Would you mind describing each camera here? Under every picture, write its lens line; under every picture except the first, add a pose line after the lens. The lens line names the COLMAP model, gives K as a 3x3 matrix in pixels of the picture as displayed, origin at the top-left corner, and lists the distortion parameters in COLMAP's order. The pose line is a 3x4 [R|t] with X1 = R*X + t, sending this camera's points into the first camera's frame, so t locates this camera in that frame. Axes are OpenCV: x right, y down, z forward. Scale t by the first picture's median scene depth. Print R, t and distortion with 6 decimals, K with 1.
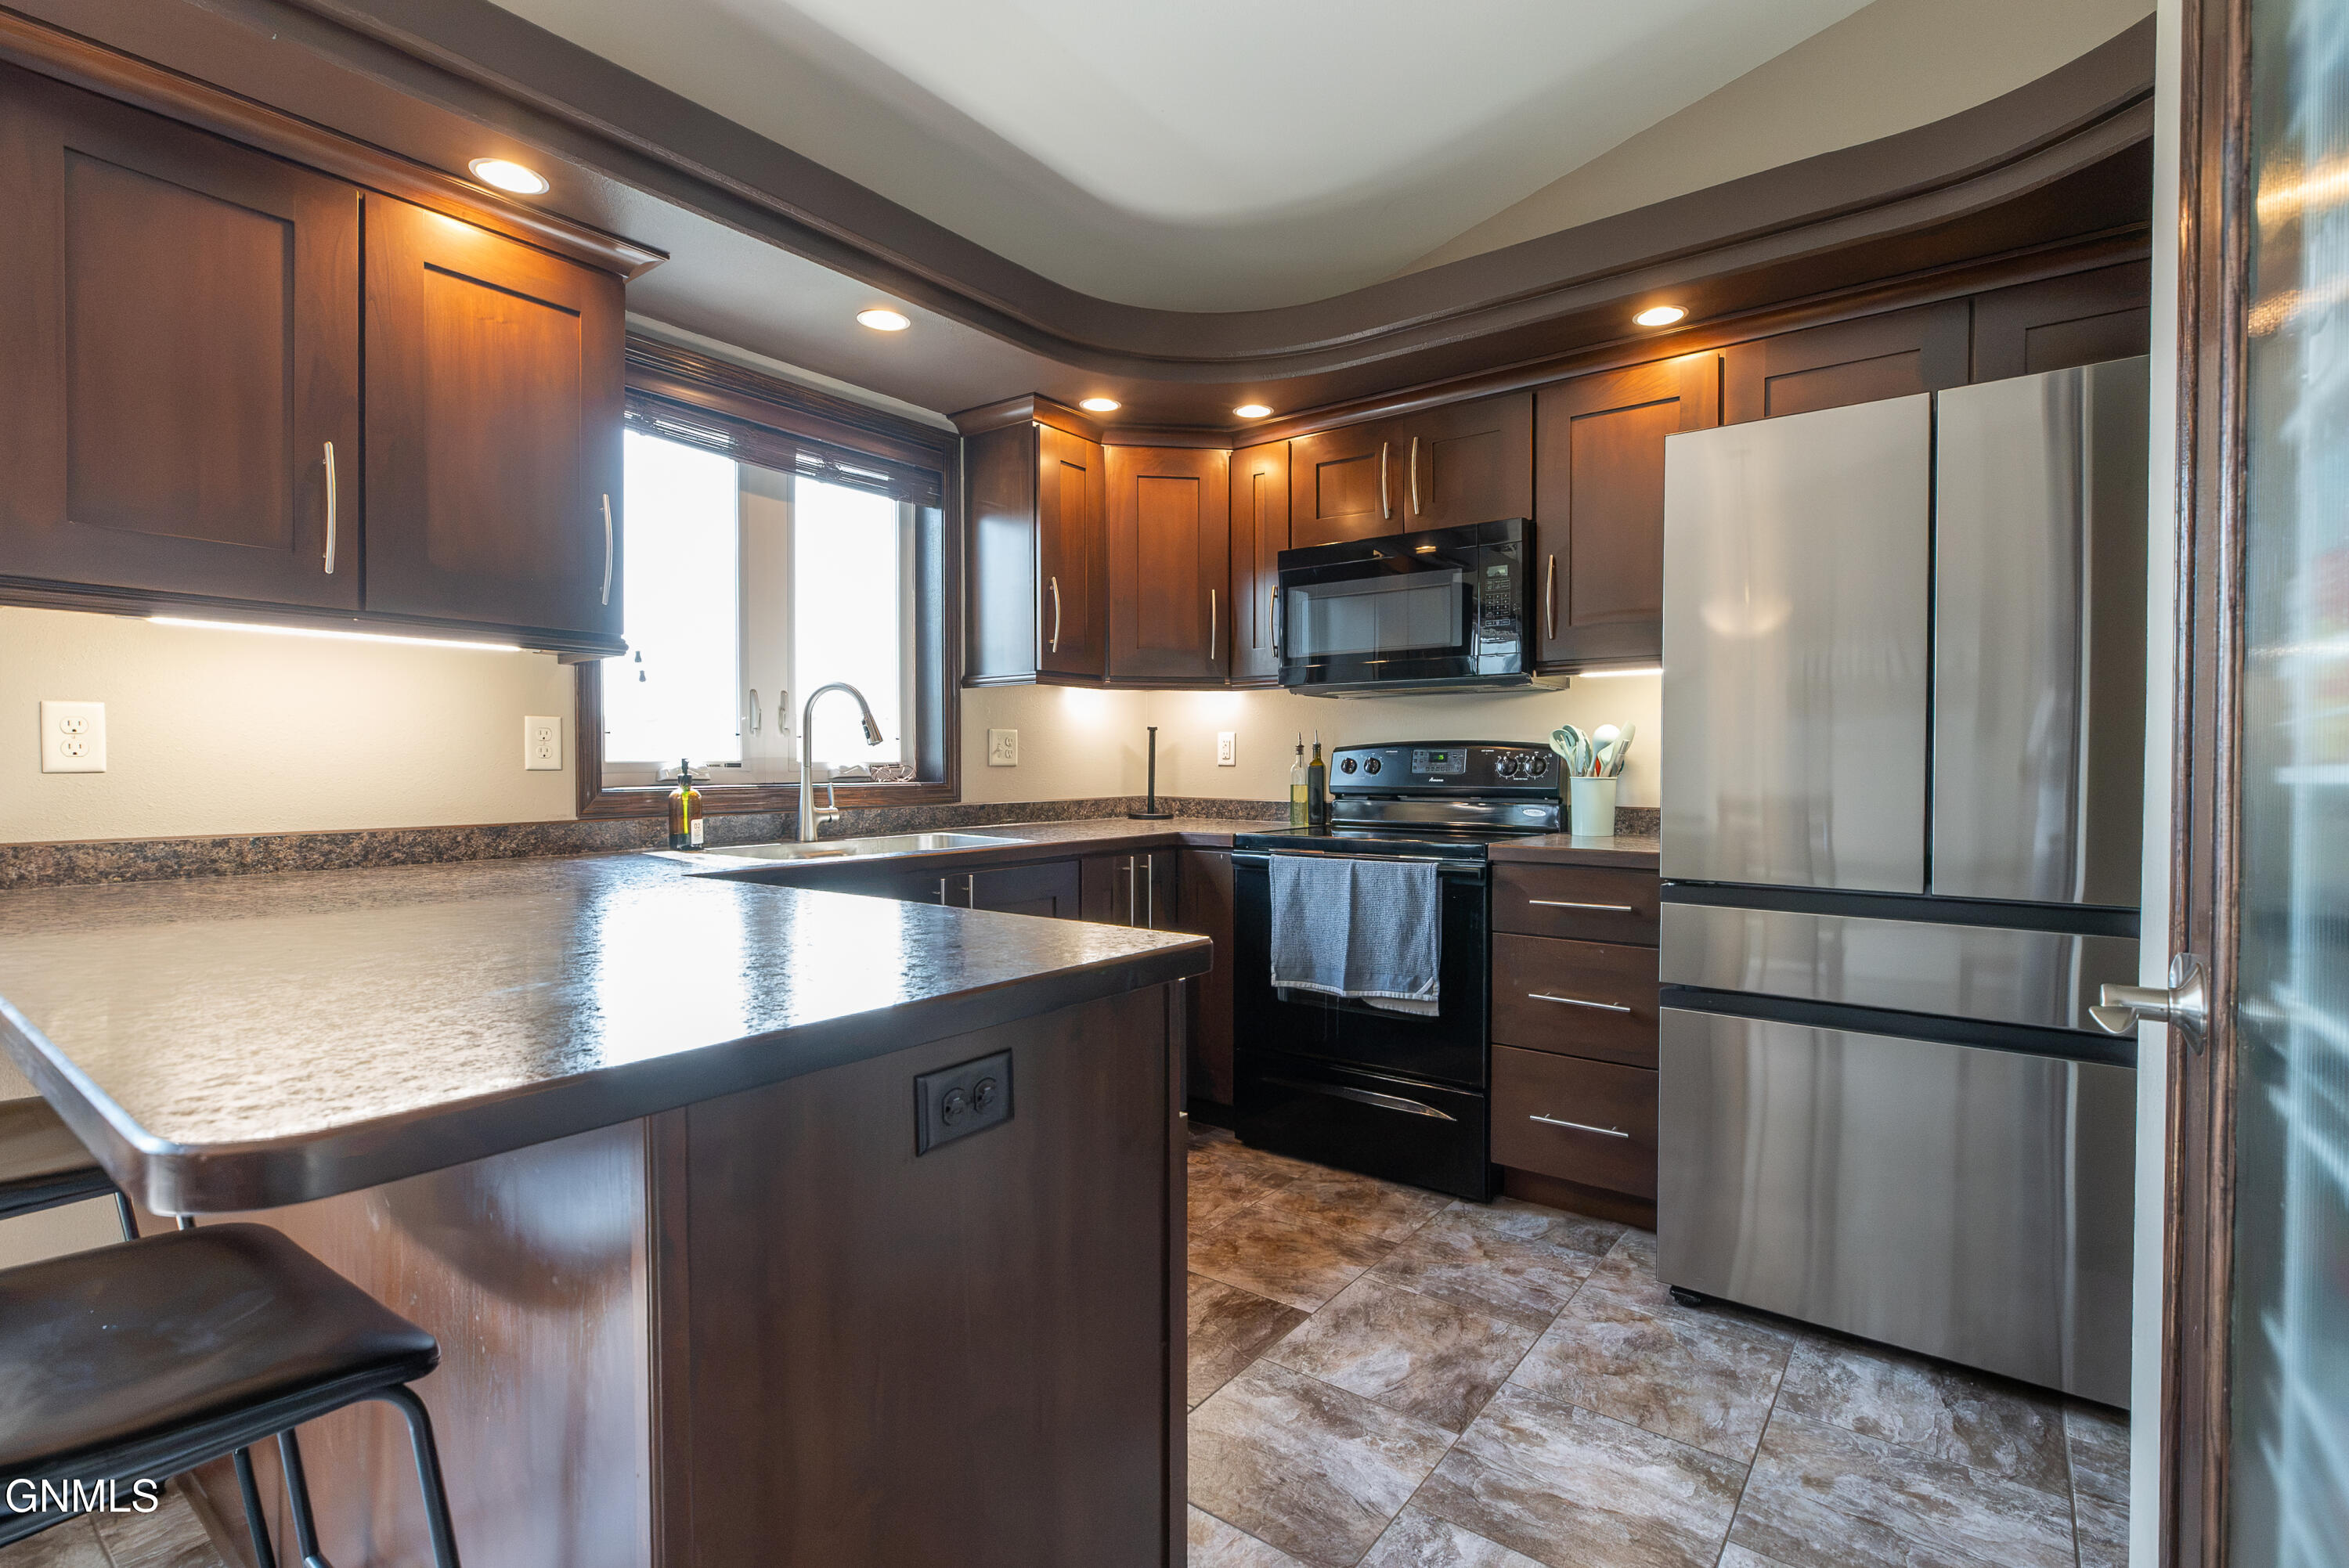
lens RADIAL K [[1073.0, 0, 1187.0], [0, 1073.0, 782.0], [0, 0, 1]] dist [-0.000879, 0.000257]
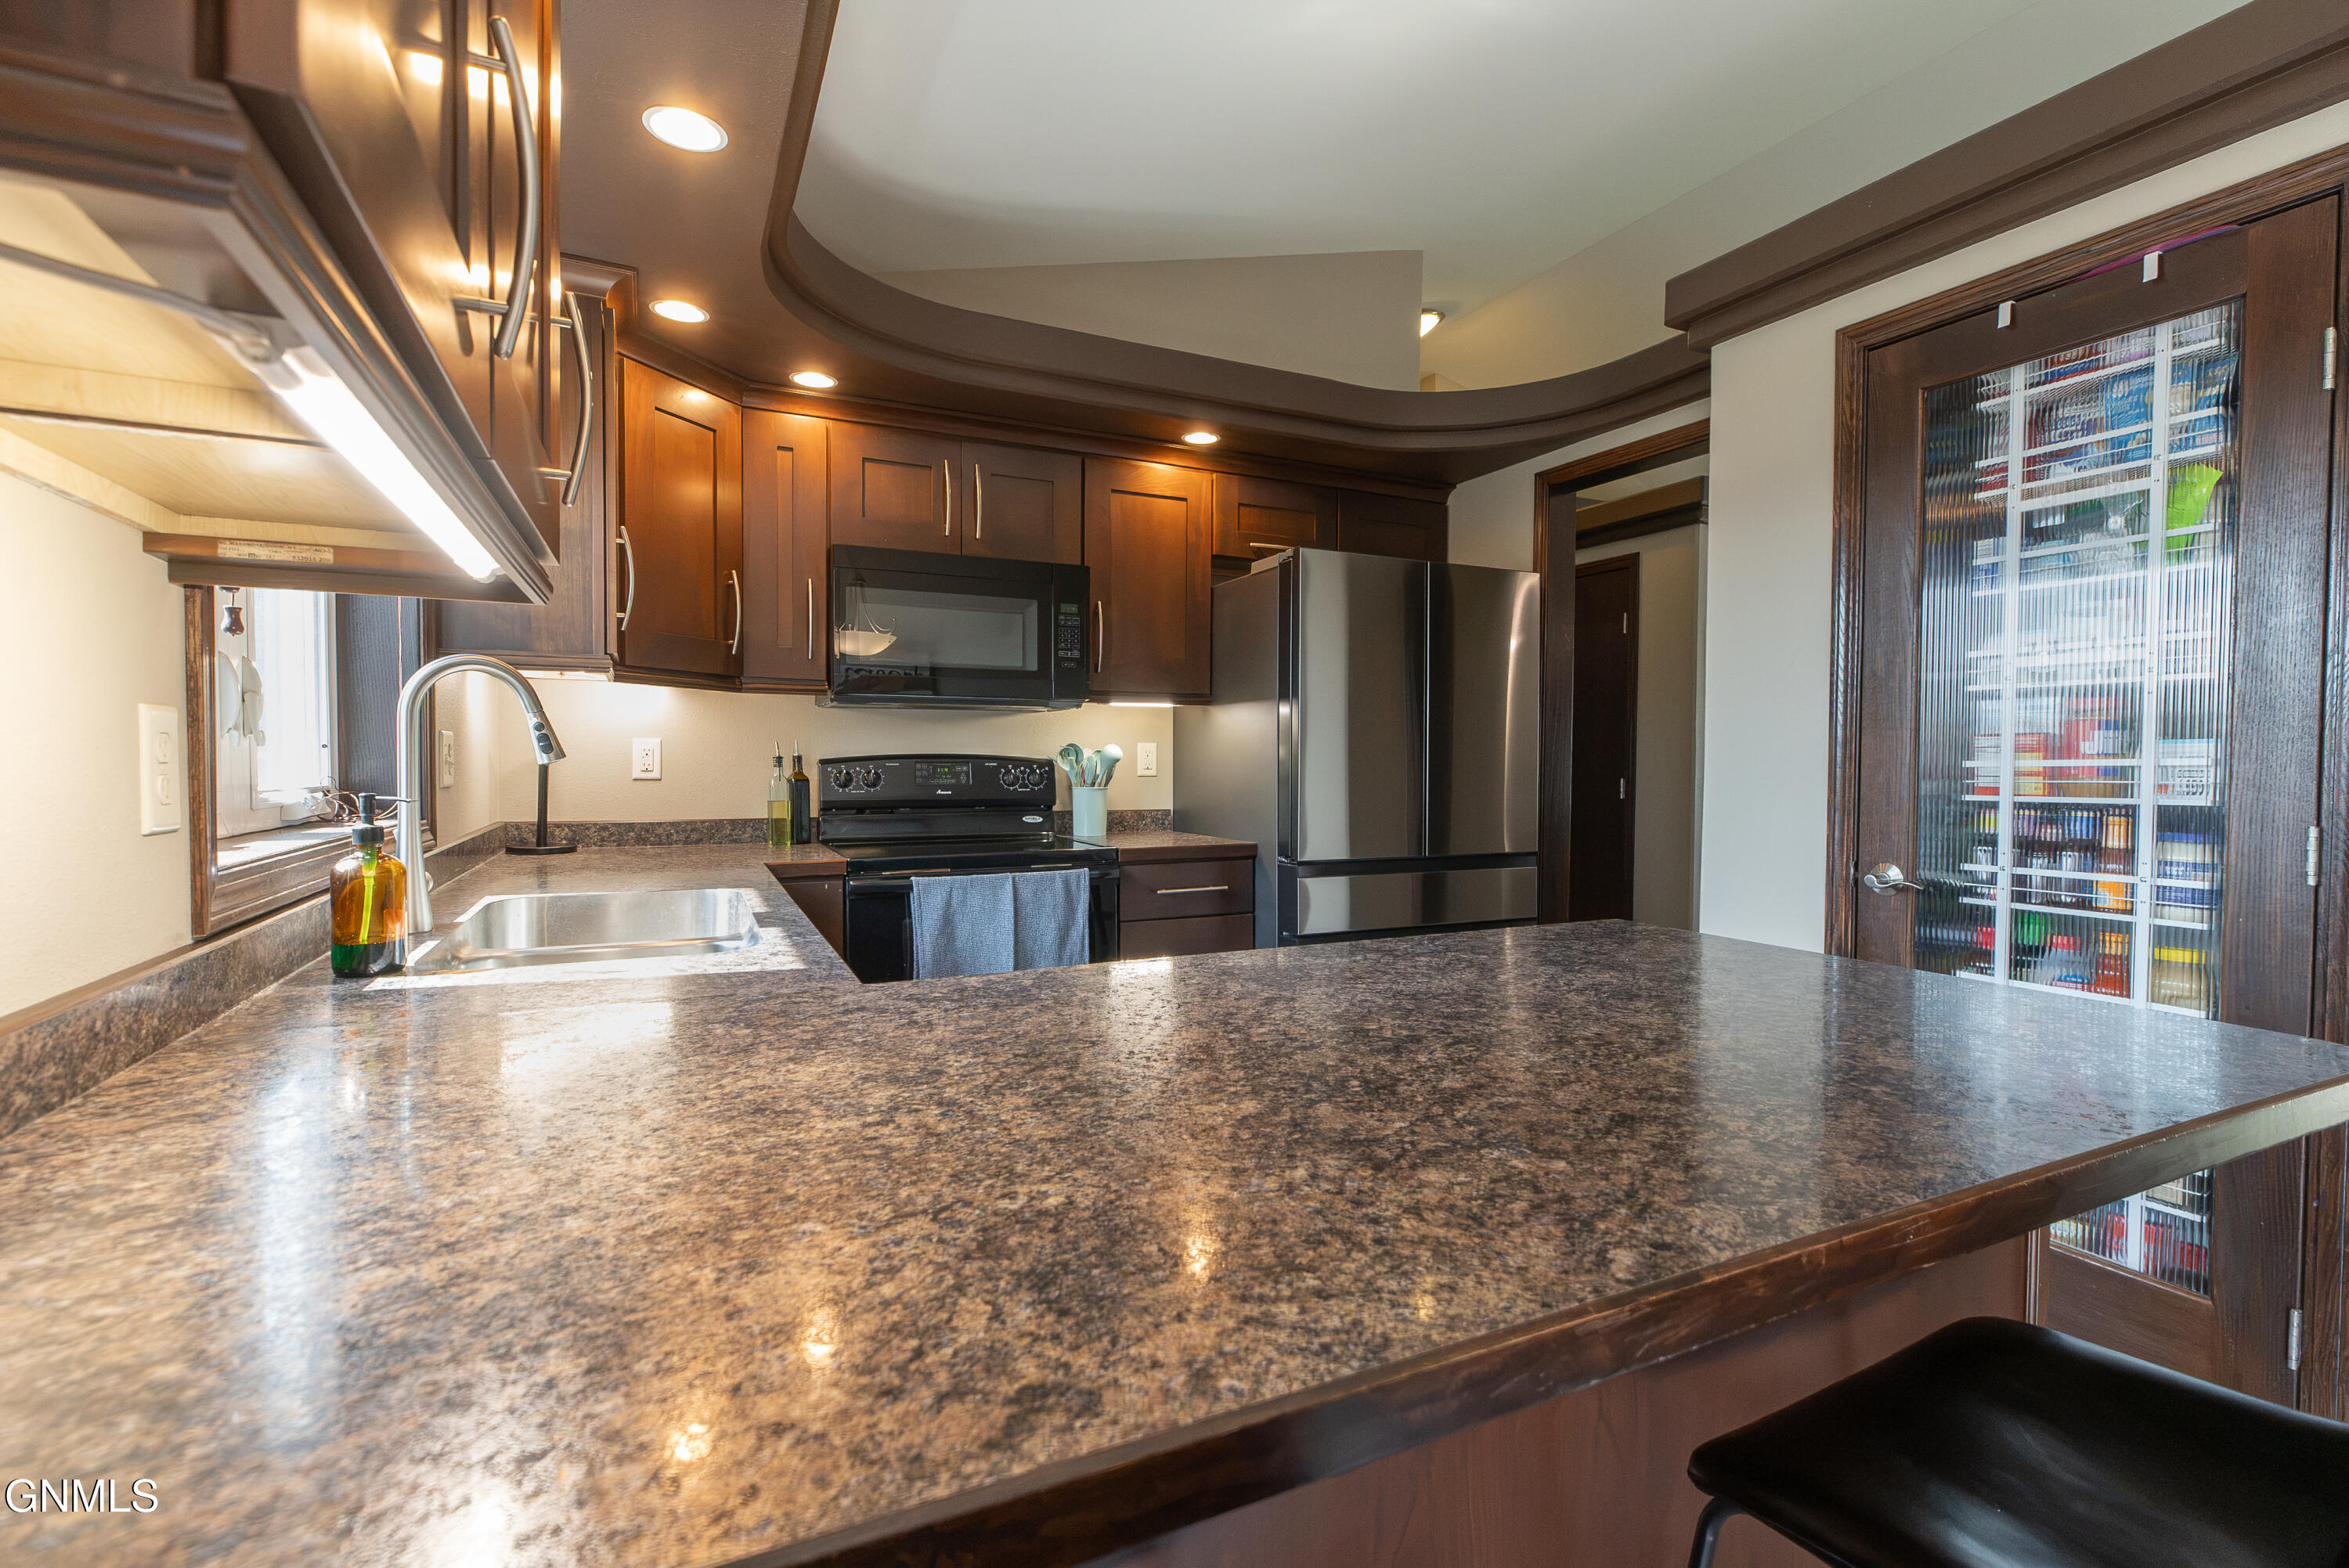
lens RADIAL K [[1073.0, 0, 1187.0], [0, 1073.0, 782.0], [0, 0, 1]] dist [-0.000879, 0.000257]
pose [[0.457910, -0.019320, 0.888789, -0.636232], [0.009961, 0.999813, 0.016601, -0.029415], [-0.888943, 0.001251, 0.458017, 0.346473]]
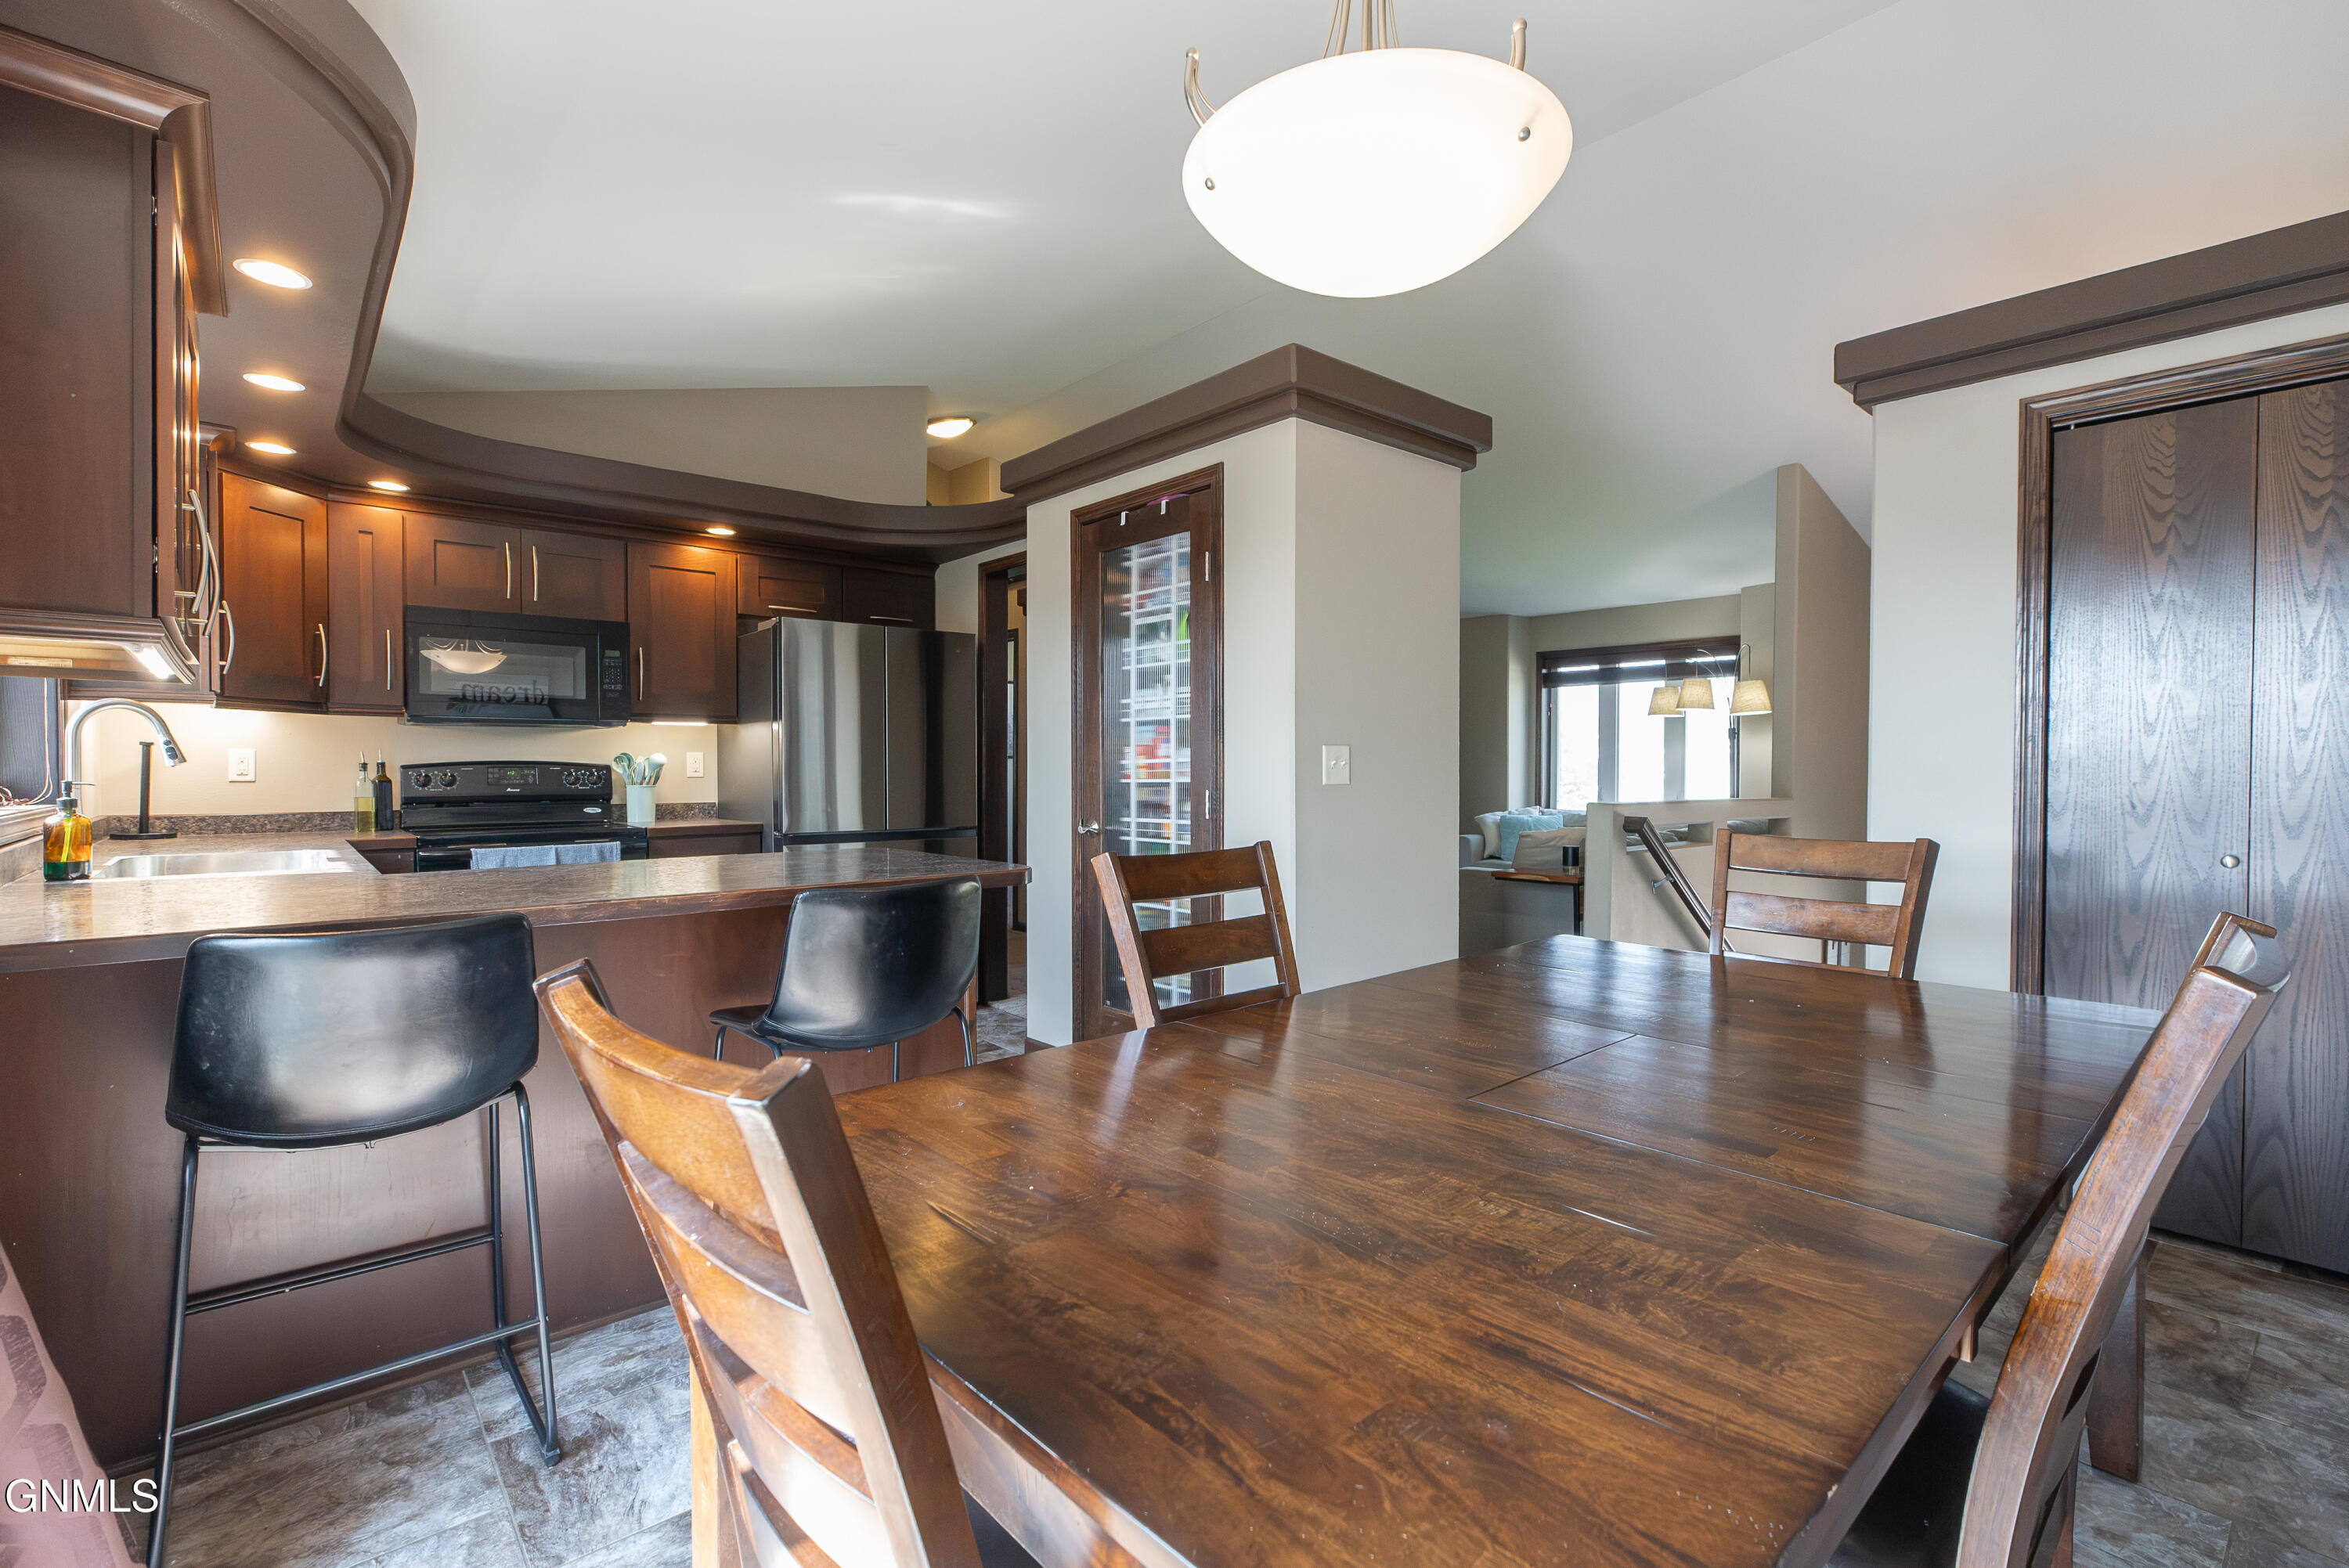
lens RADIAL K [[1068.7, 0, 1168.7], [0, 1068.7, 776.9], [0, 0, 1]] dist [0.012520, 0.000725]
pose [[0.222609, -0.010888, 0.974847, -0.996590], [0.017550, 0.999820, 0.007160, -0.015043], [-0.974750, 0.015515, 0.222760, -0.125431]]
